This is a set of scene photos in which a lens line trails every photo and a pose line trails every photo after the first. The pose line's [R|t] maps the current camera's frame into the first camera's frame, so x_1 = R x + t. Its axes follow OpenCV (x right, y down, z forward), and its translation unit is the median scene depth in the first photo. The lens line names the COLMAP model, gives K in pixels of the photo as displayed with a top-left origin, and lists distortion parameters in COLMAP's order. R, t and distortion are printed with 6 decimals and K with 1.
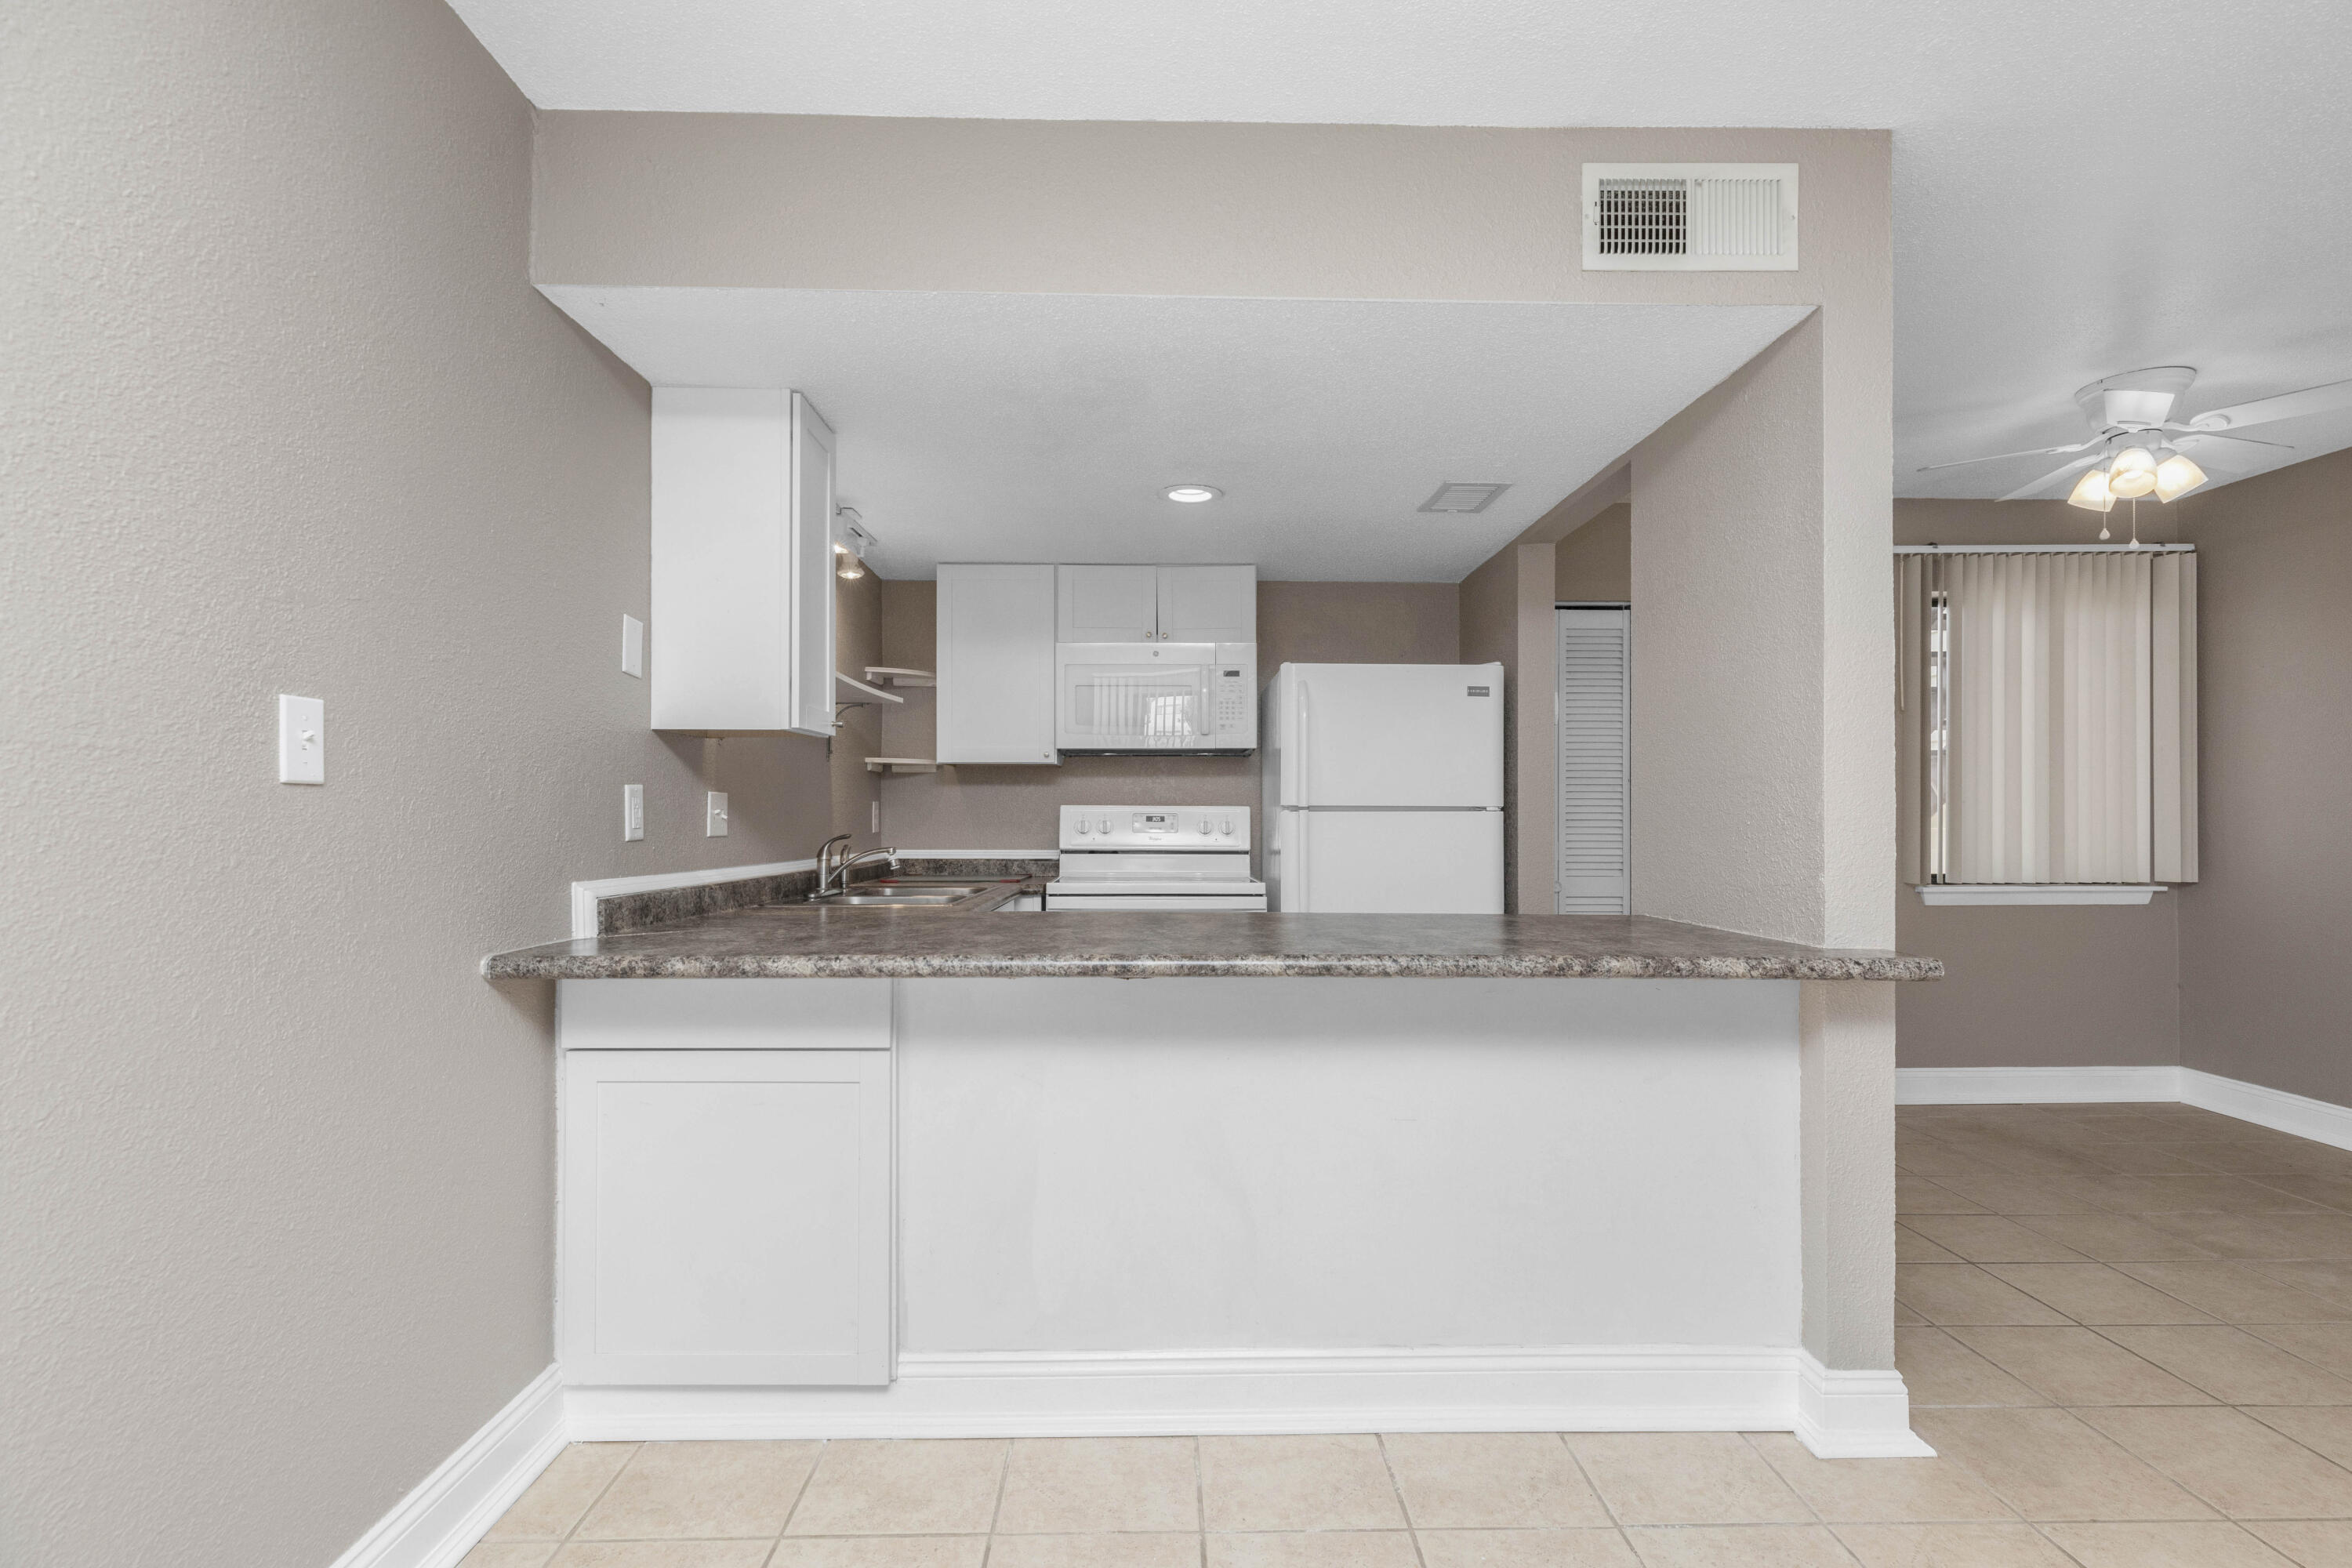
lens RADIAL K [[1081.0, 0, 1182.3], [0, 1081.0, 825.9], [0, 0, 1]] dist [0.004914, 0.000045]
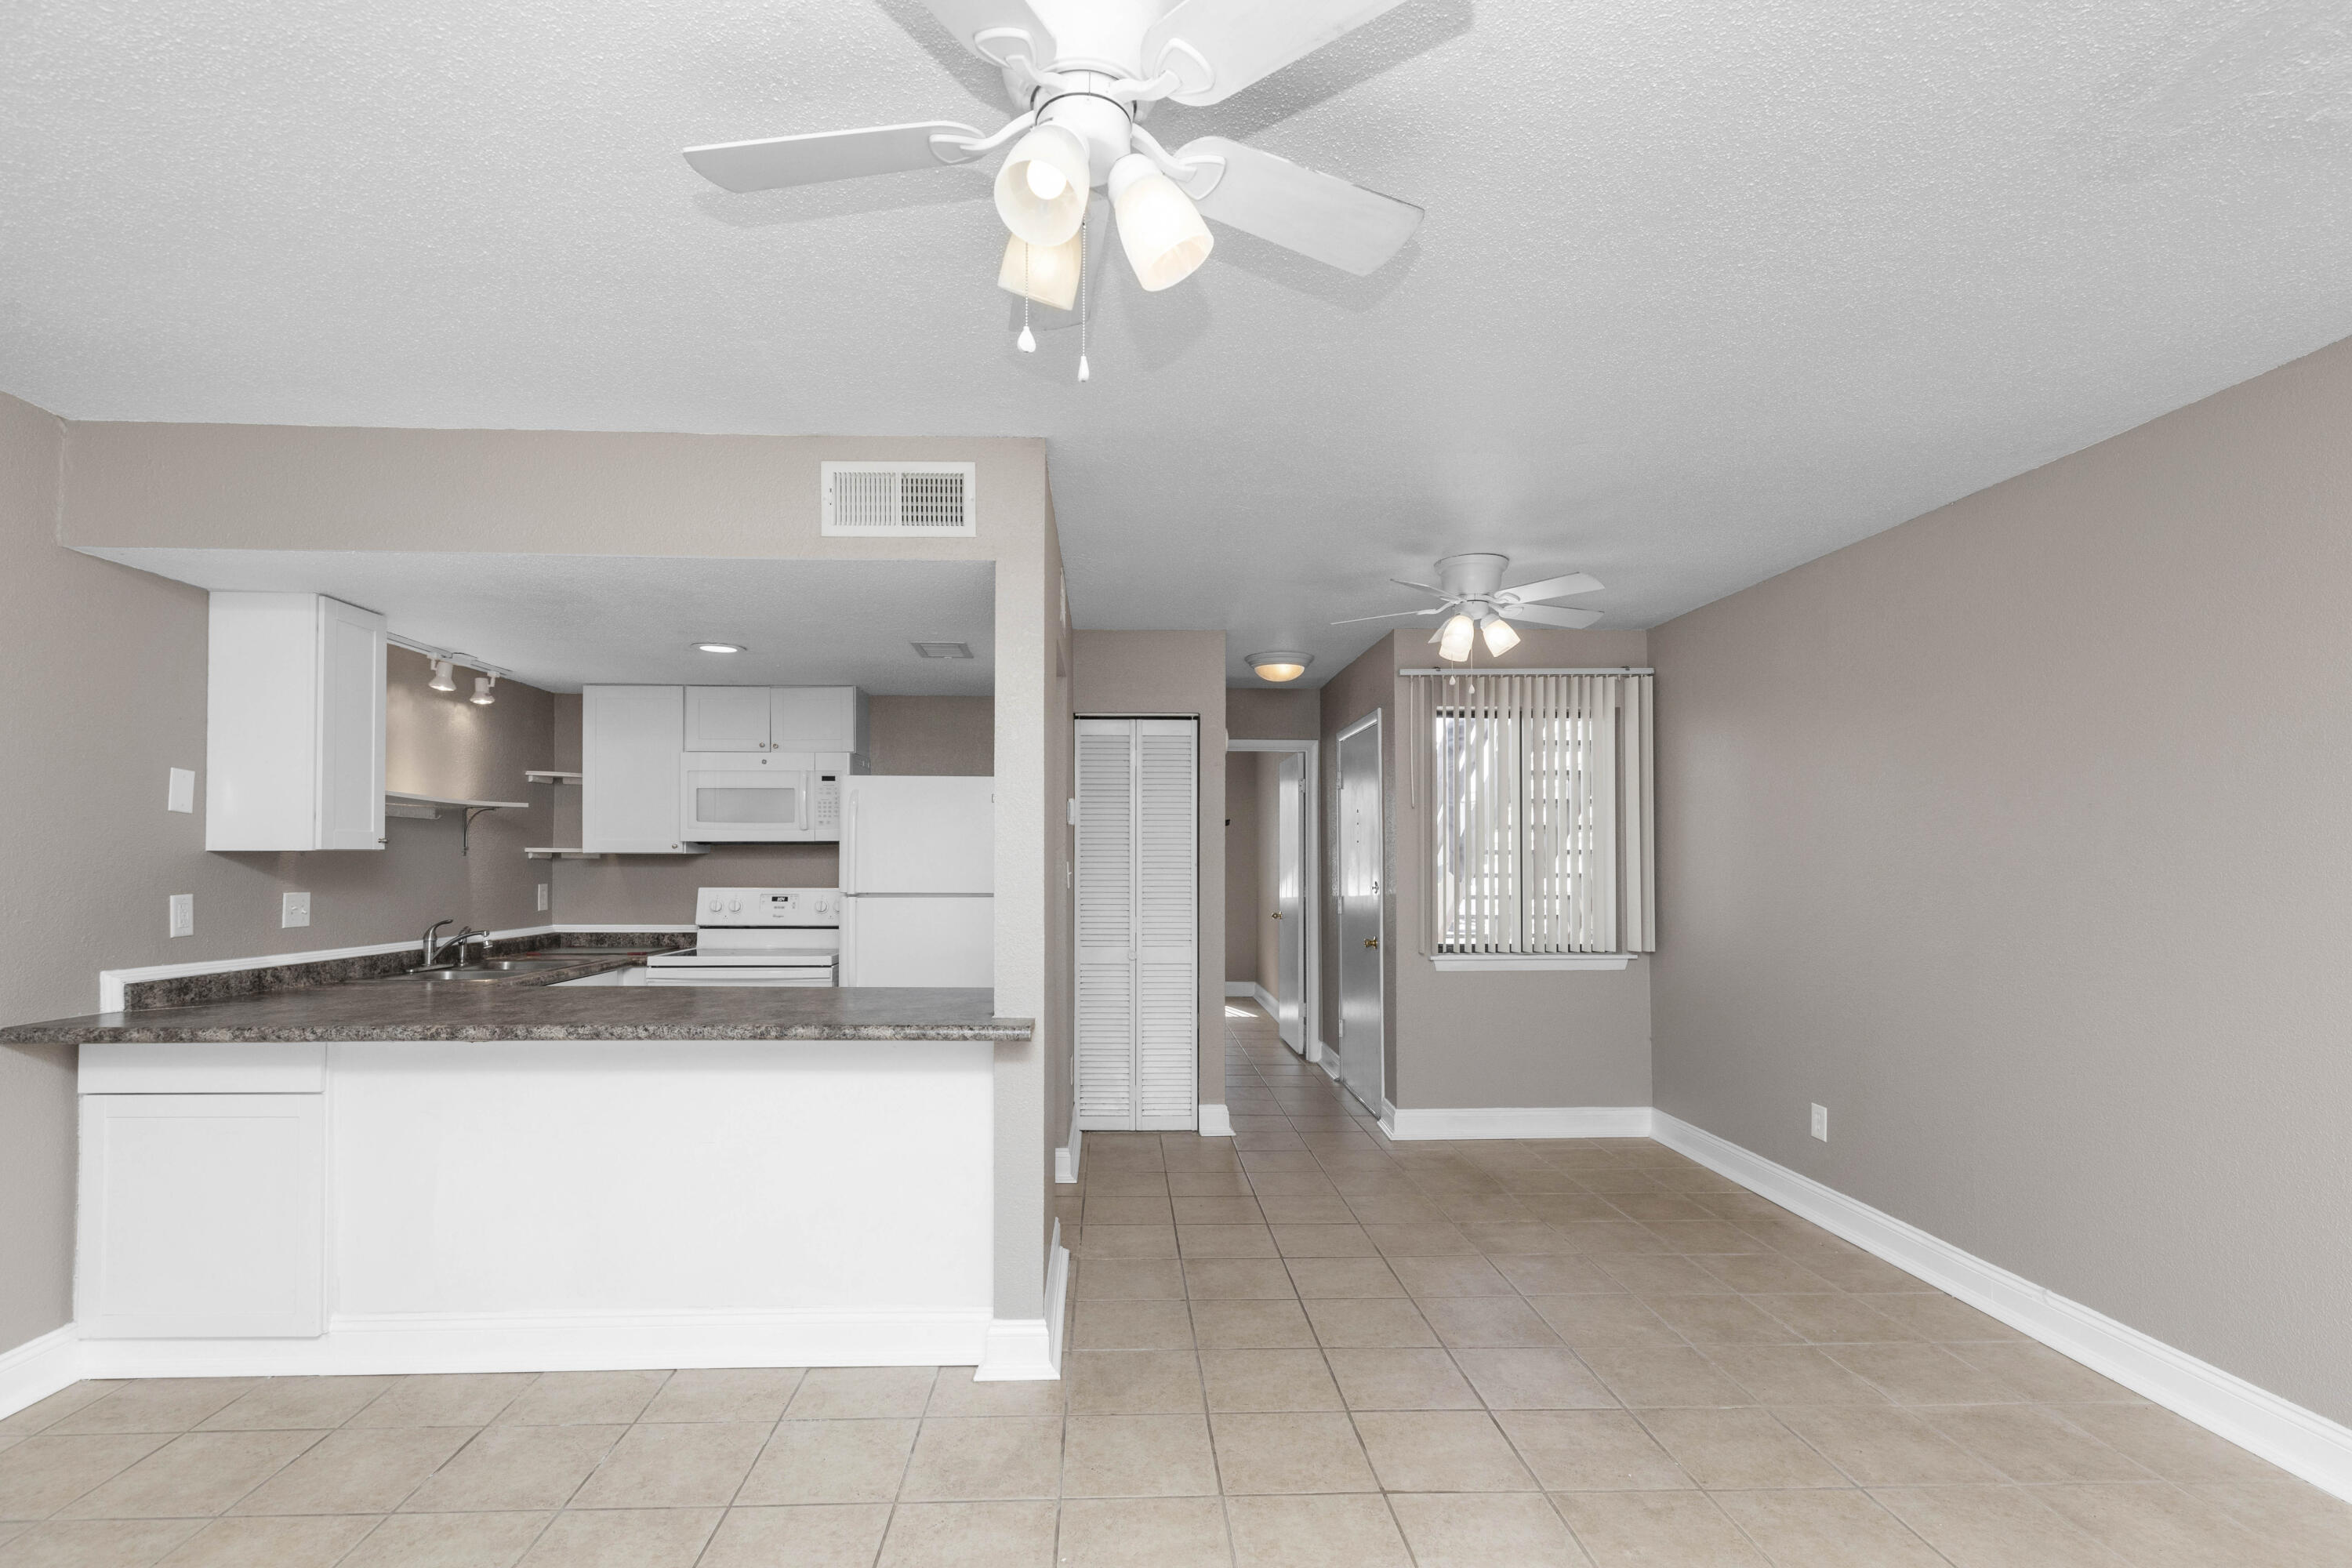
lens RADIAL K [[1099.7, 0, 1152.3], [0, 1099.7, 849.0], [0, 0, 1]] dist [0.000748, 0.000354]
pose [[0.999885, -0.000723, 0.015157, 0.452844], [0.001044, 0.999775, -0.021177, -0.043892], [-0.015138, 0.021191, 0.999661, -0.253364]]
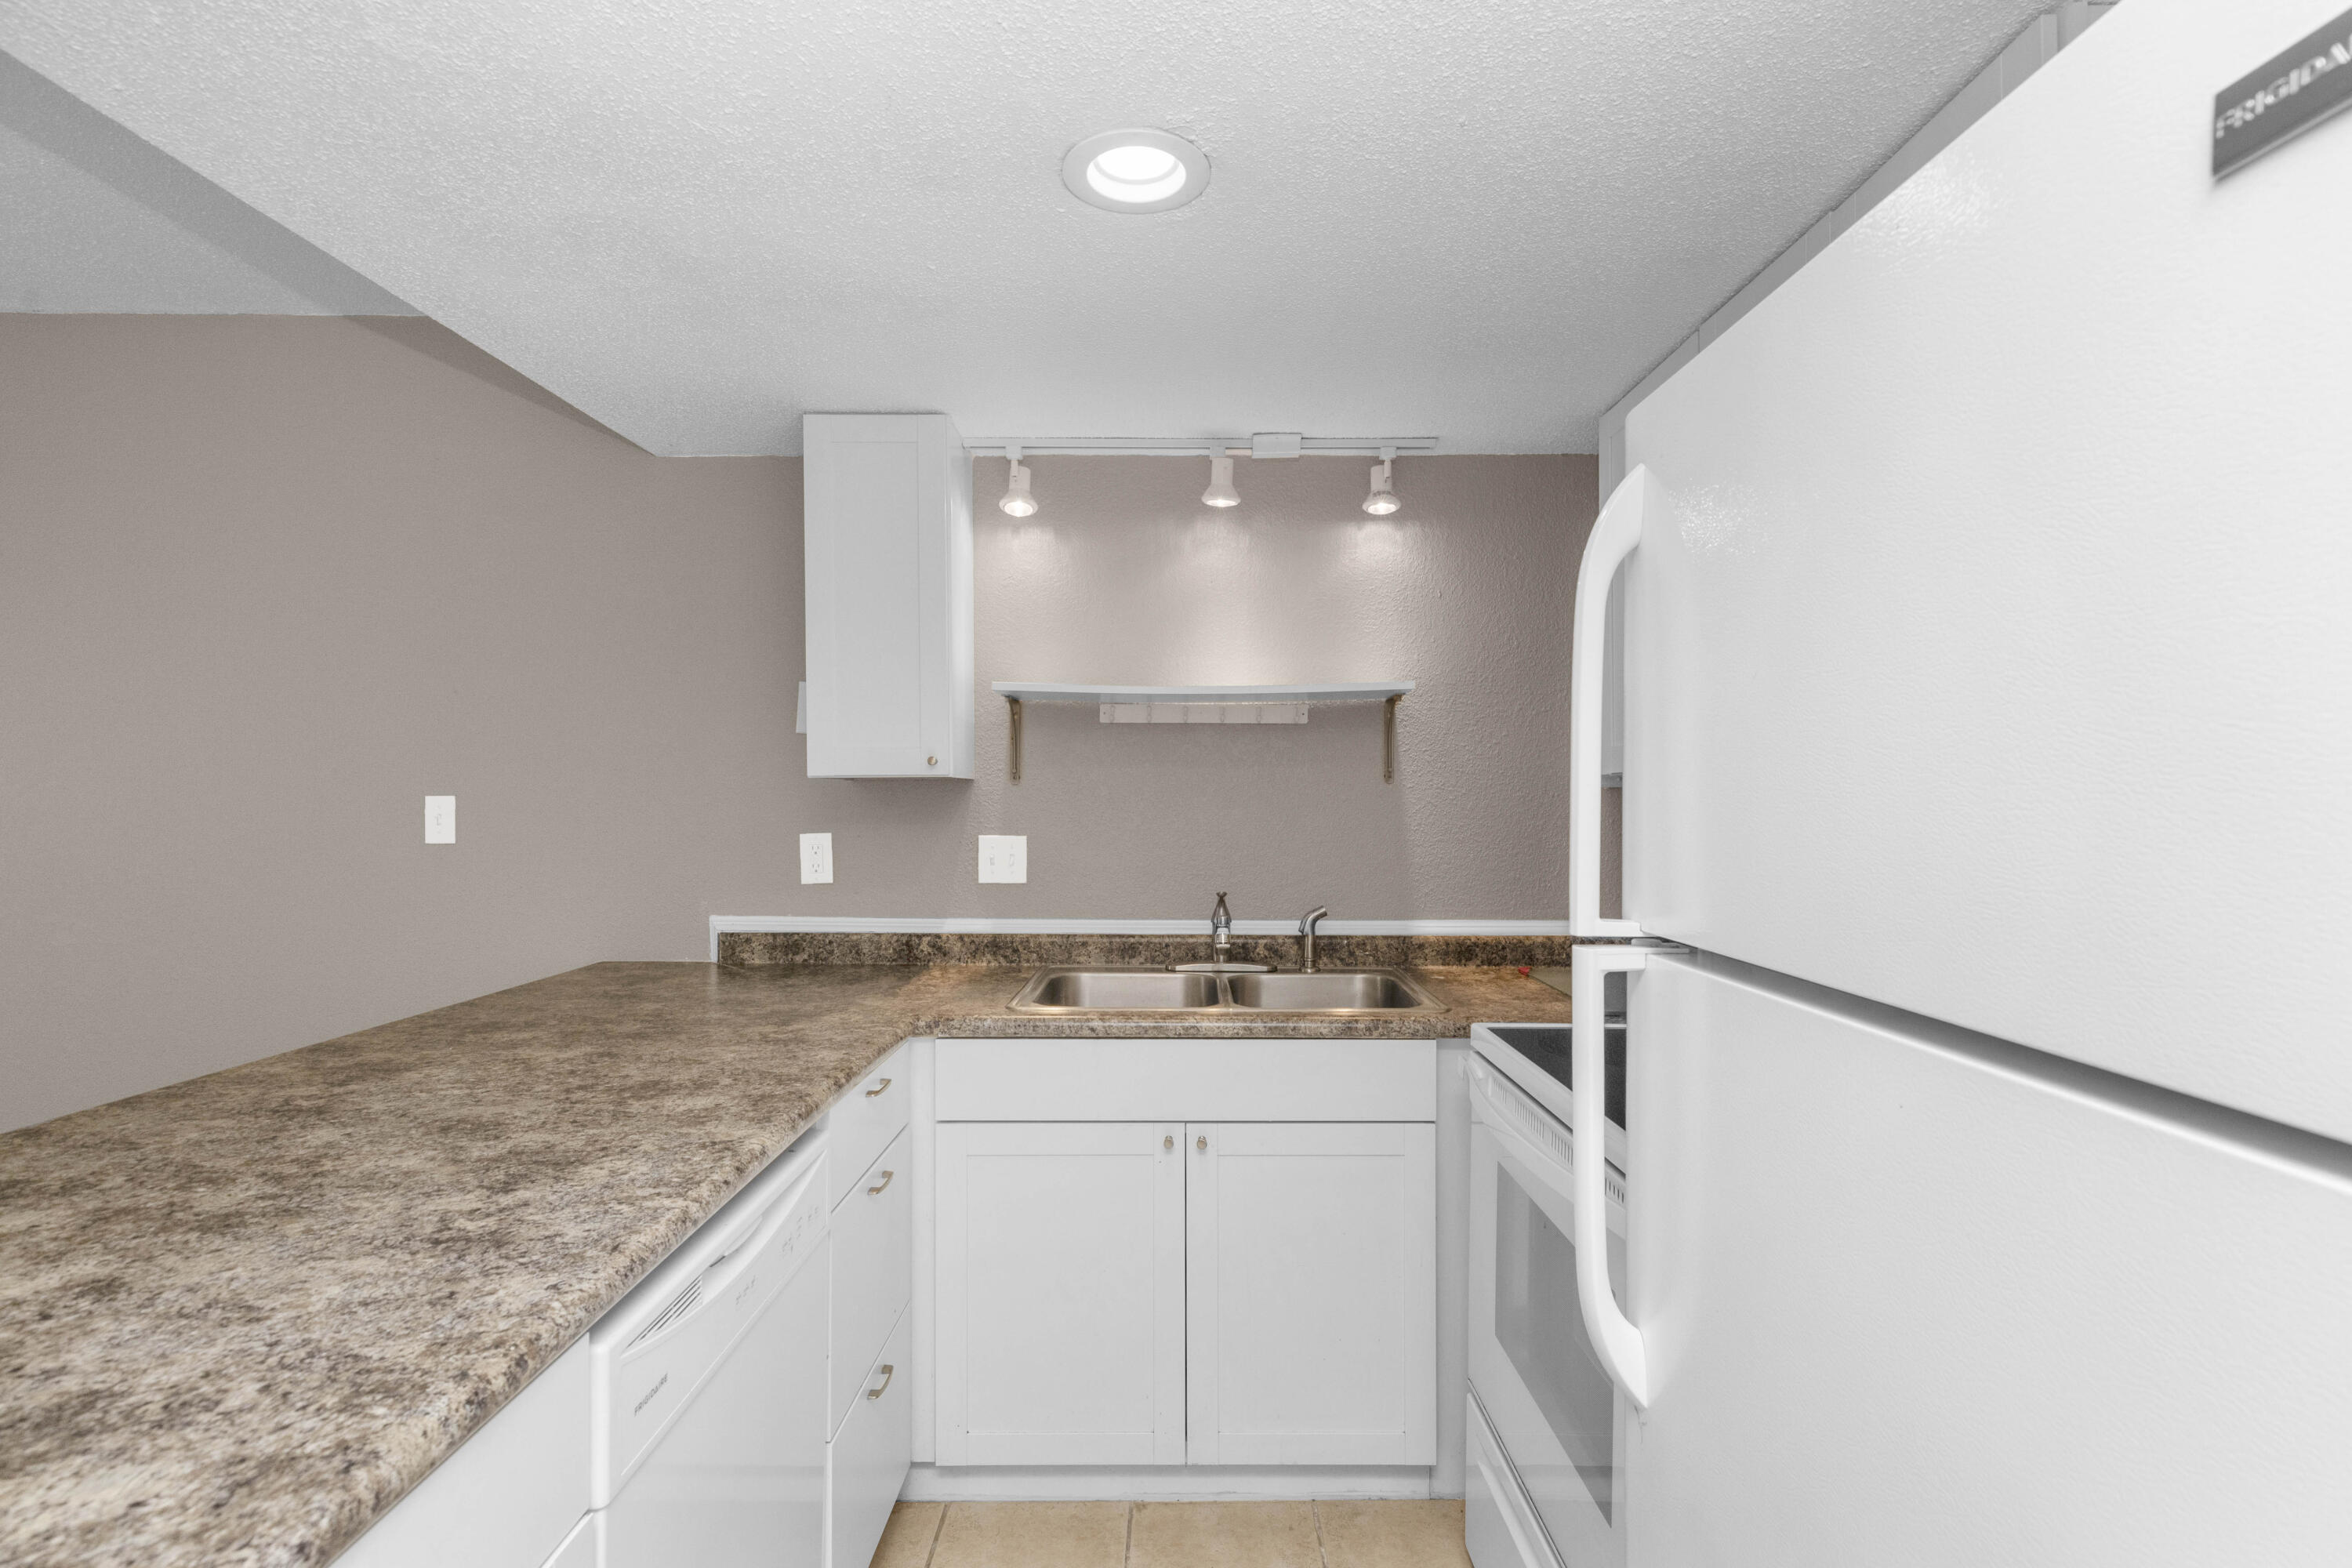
lens RADIAL K [[1104.1, 0, 1179.3], [0, 1104.1, 802.2], [0, 0, 1]] dist [0.003829, 0.000926]
pose [[-0.026409, 0.008148, -0.999618, 0.417347], [-0.008461, 0.999929, 0.008374, -0.056500], [0.999615, 0.008679, -0.026338, 0.952606]]
